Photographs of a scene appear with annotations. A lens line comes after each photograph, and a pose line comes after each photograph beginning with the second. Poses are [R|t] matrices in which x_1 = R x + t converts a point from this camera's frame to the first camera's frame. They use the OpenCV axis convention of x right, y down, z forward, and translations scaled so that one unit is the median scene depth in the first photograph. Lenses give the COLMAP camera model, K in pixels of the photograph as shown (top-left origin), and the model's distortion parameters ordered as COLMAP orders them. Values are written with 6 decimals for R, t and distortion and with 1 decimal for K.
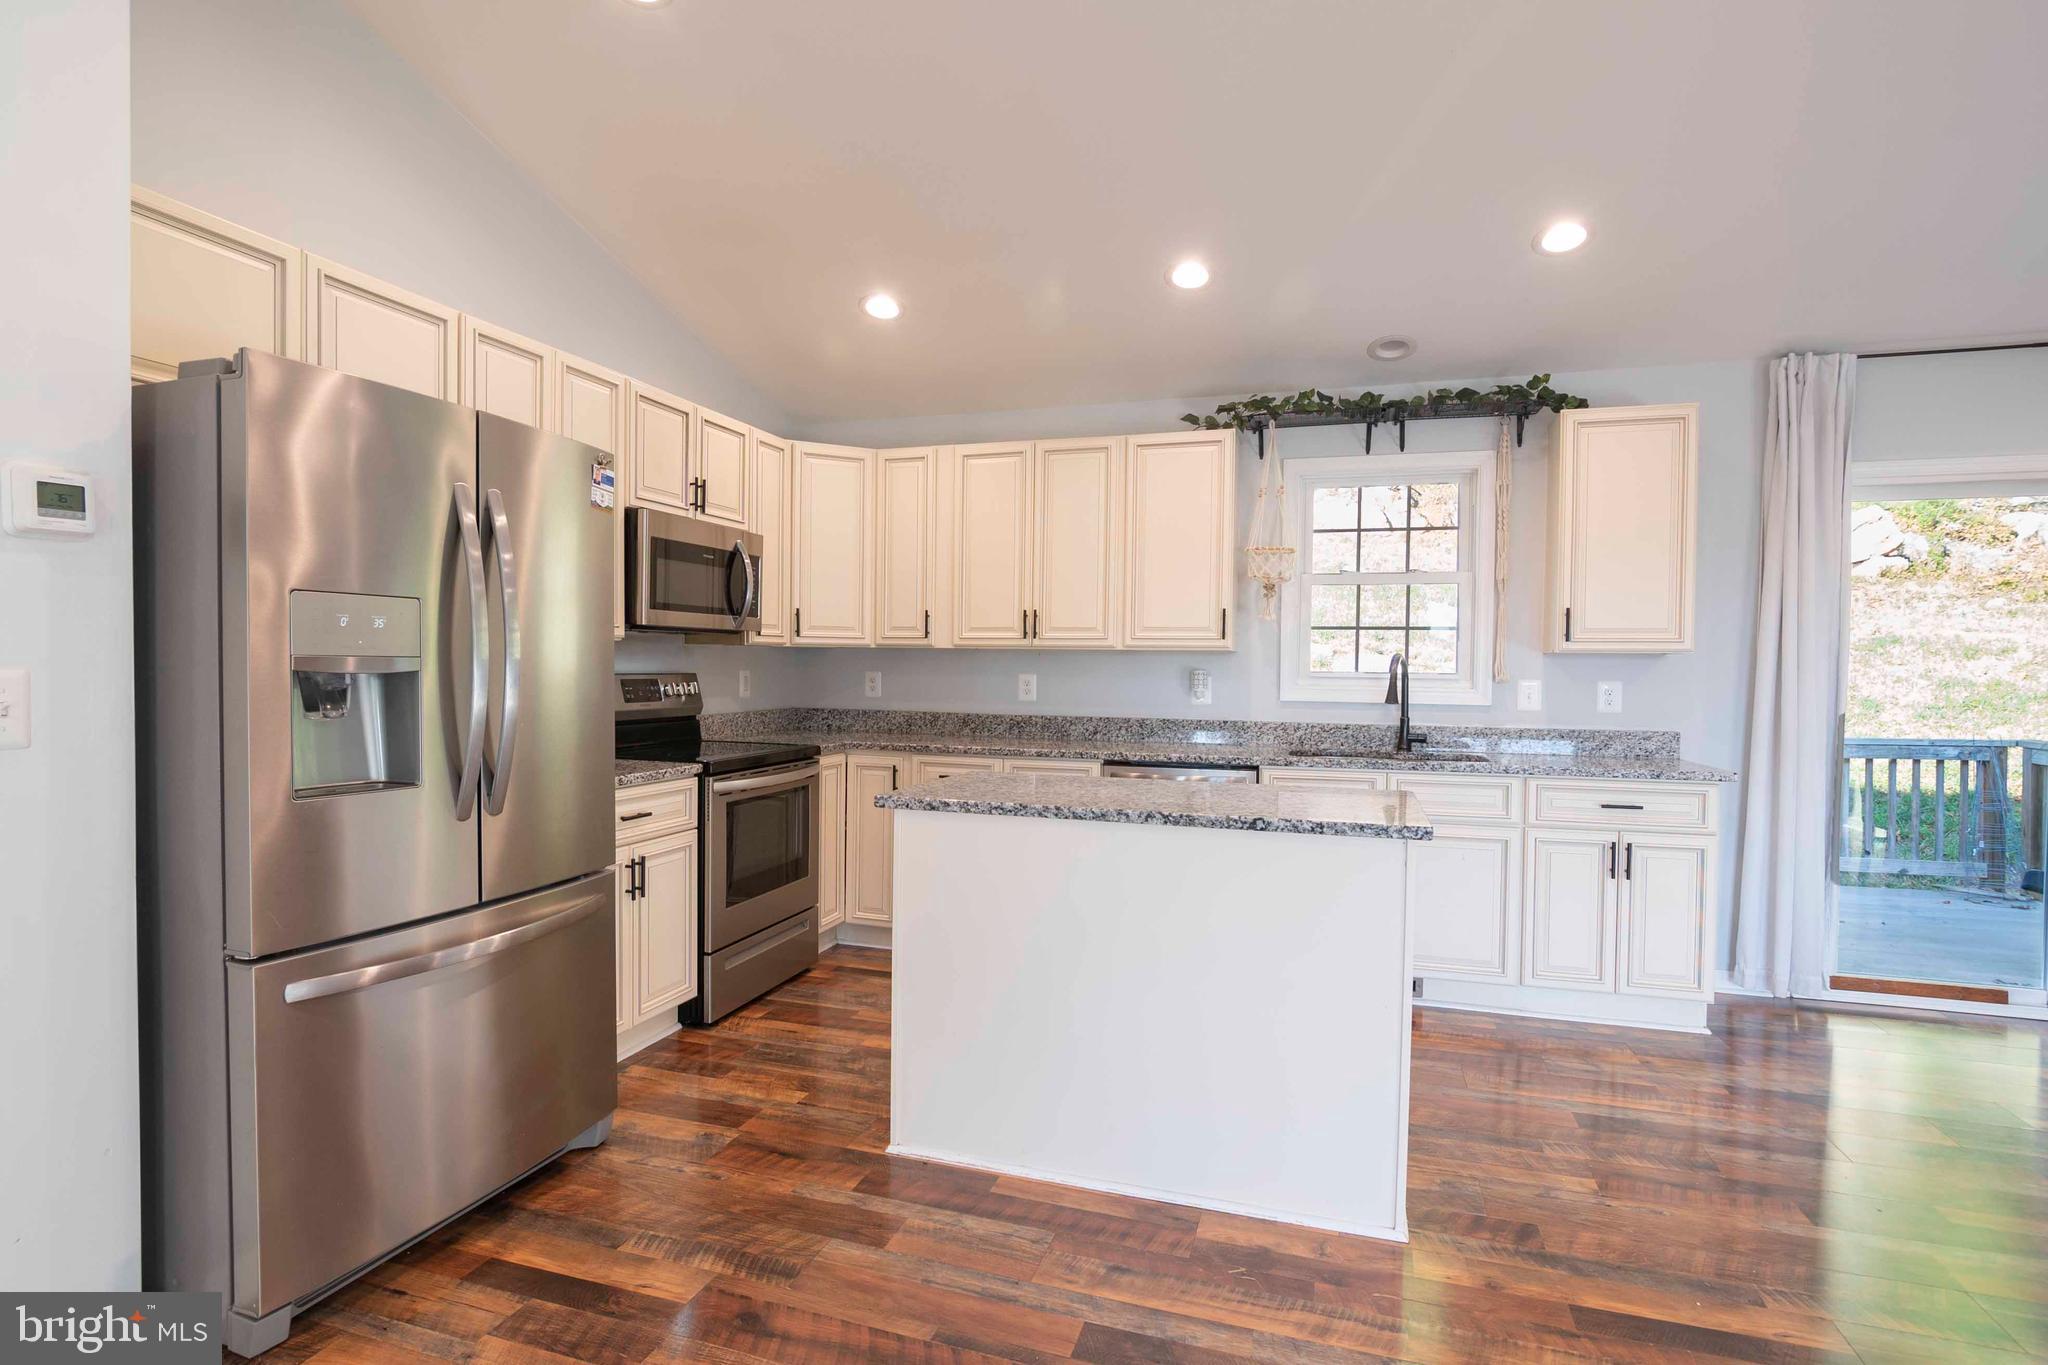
lens RADIAL K [[1008.4, 0, 1012.9], [0, 1008.4, 692.1], [0, 0, 1]] dist [-0.026762, 0.005353]
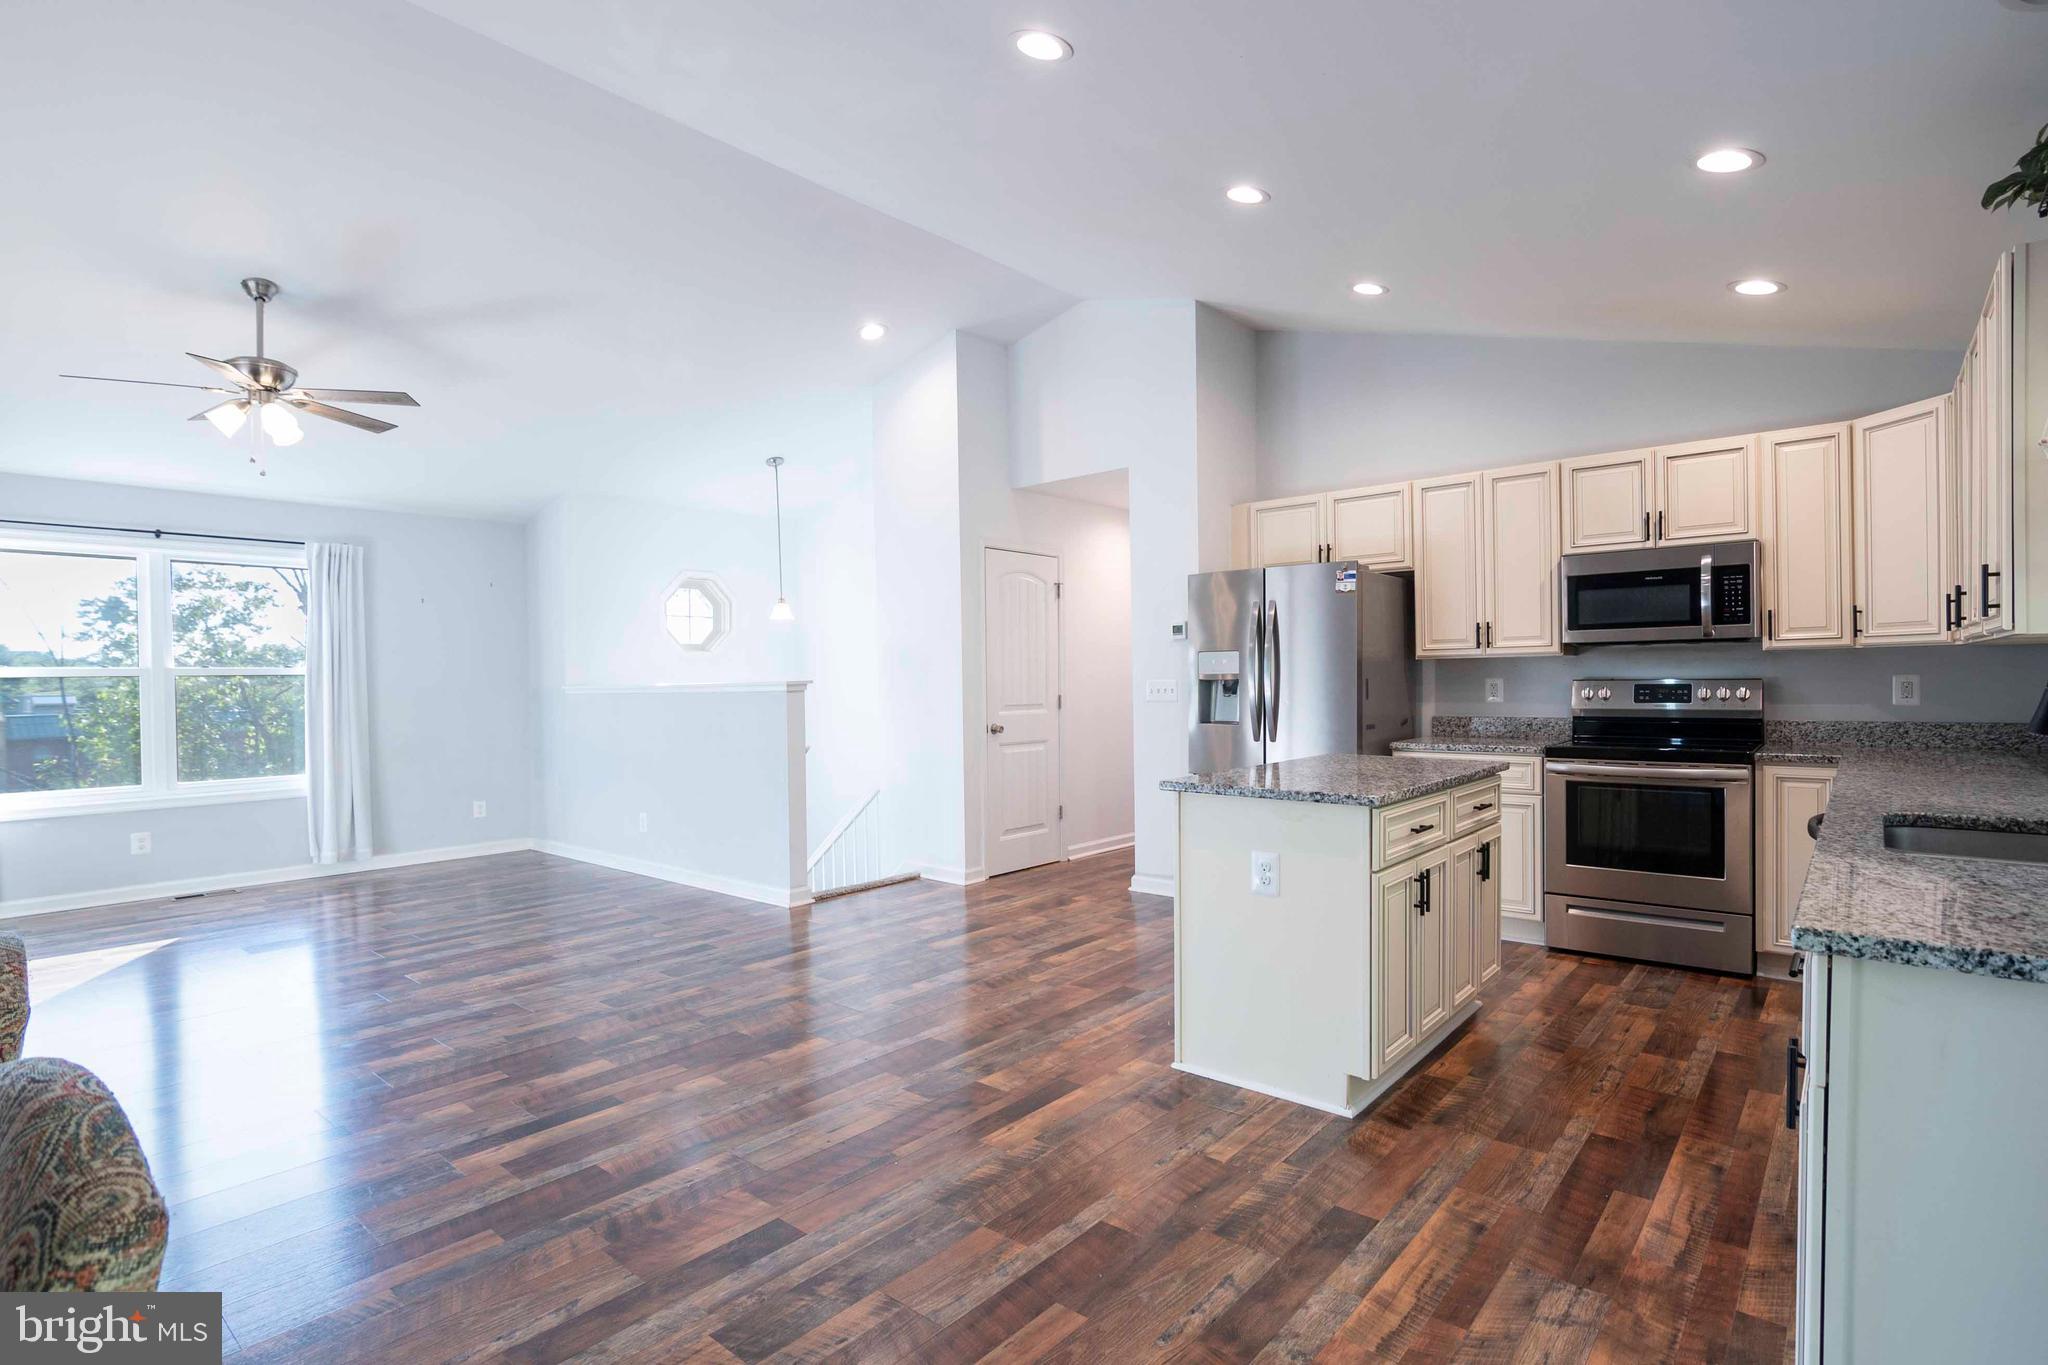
lens RADIAL K [[1008.4, 0, 1012.9], [0, 1008.4, 692.1], [0, 0, 1]] dist [-0.026762, 0.005353]
pose [[-0.380193, 0.007901, -0.924873, 1.013101], [-0.015517, 0.999768, 0.014919, -0.008679], [0.924777, 0.020023, -0.379982, 0.734108]]
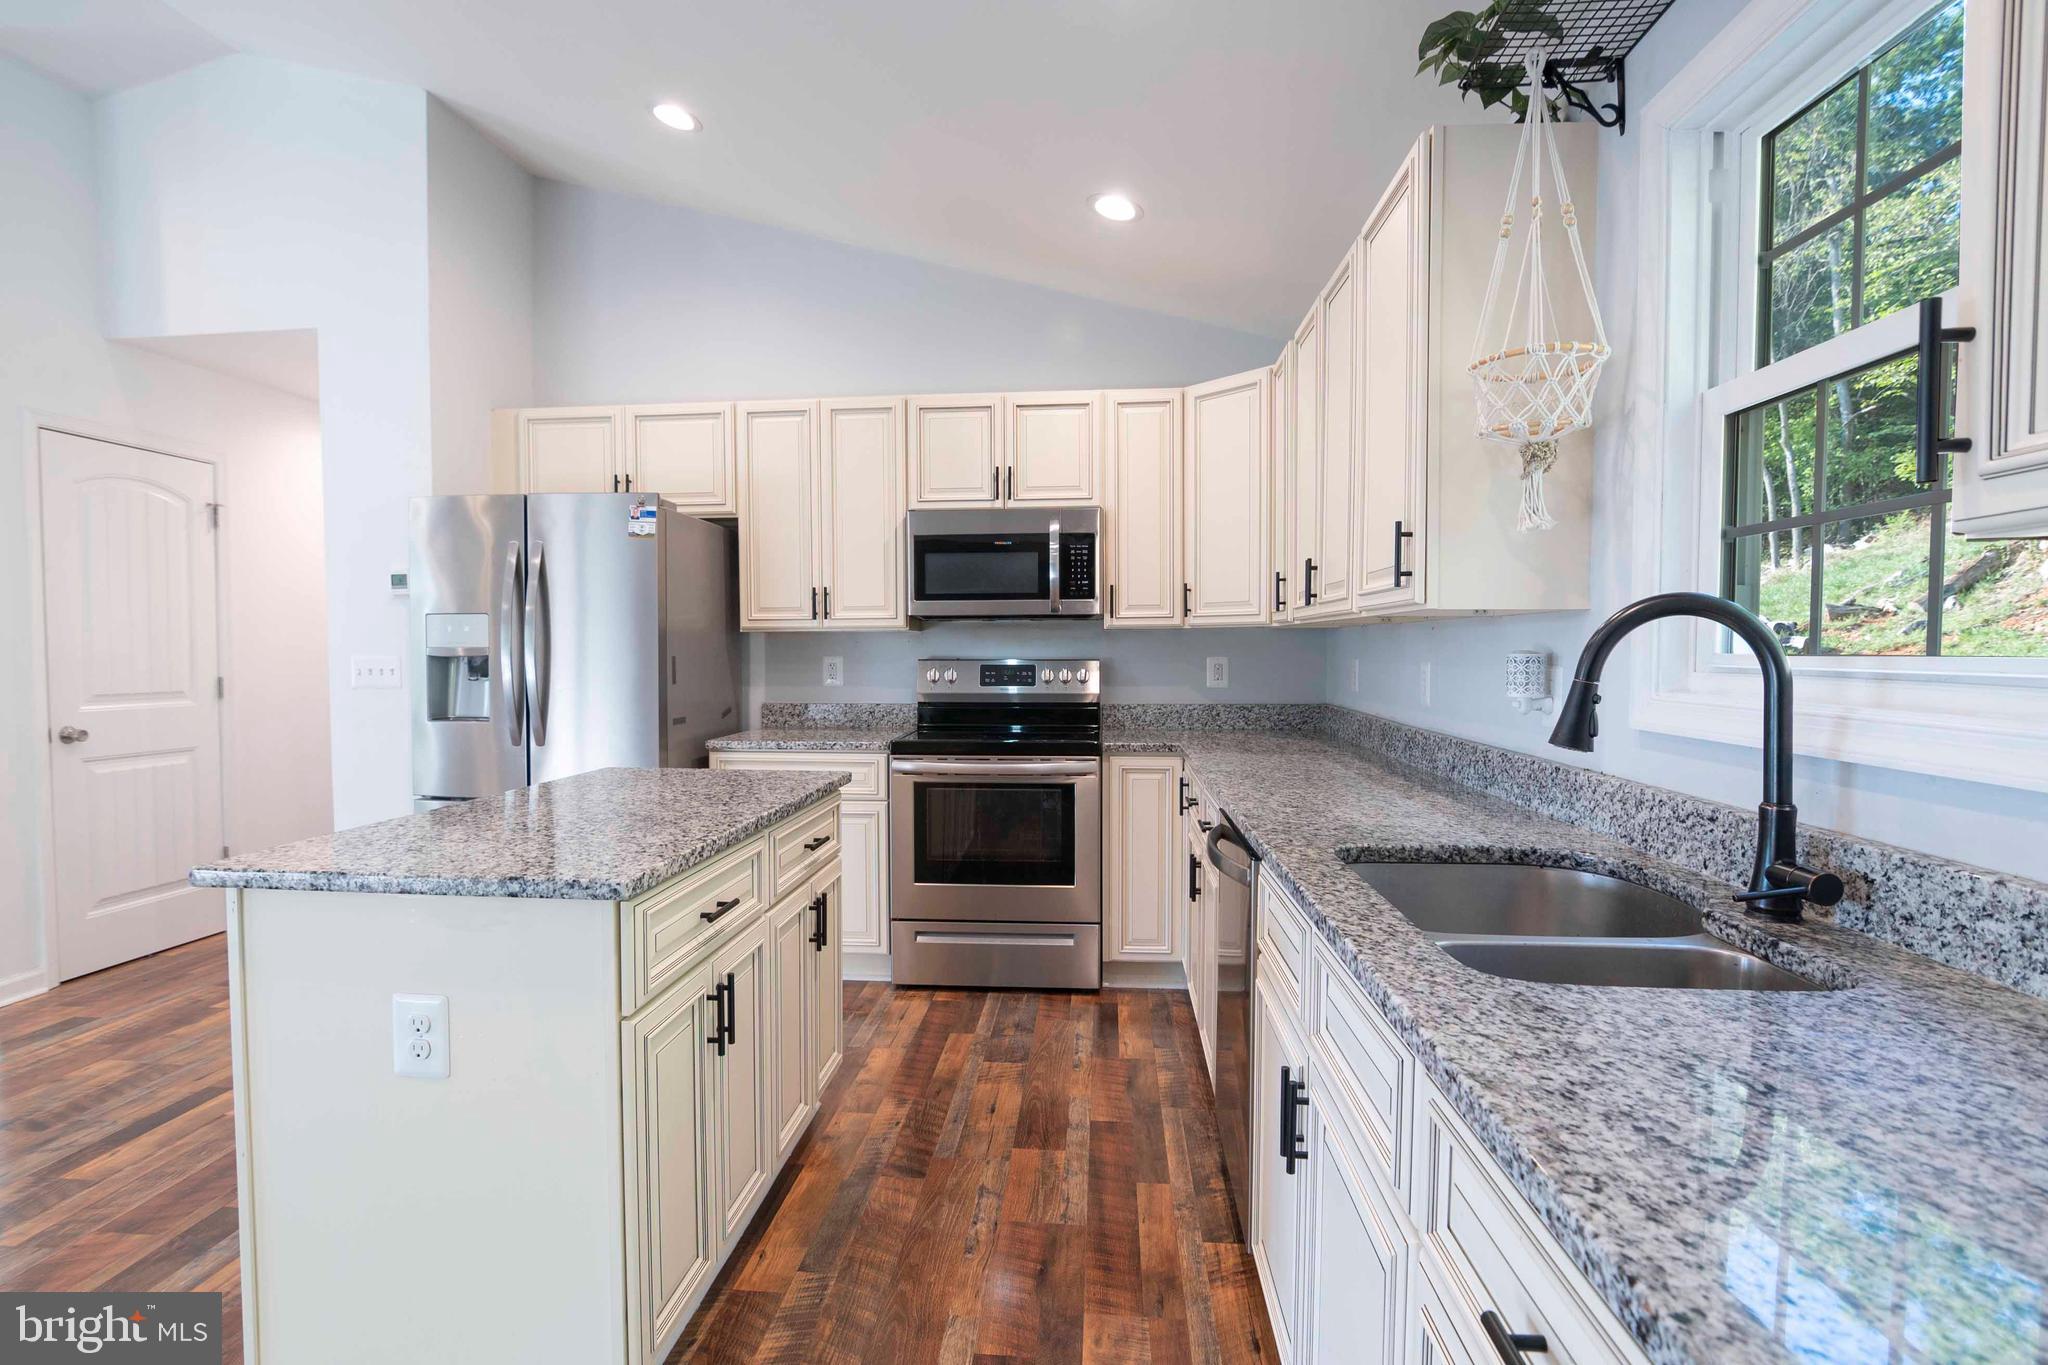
lens RADIAL K [[1008.4, 0, 1012.9], [0, 1008.4, 692.1], [0, 0, 1]] dist [-0.026762, 0.005353]
pose [[0.230535, 0.030686, -0.972580, 0.665795], [-0.022624, 0.999401, 0.026170, -0.011775], [0.972801, 0.015971, 0.231091, 0.755970]]
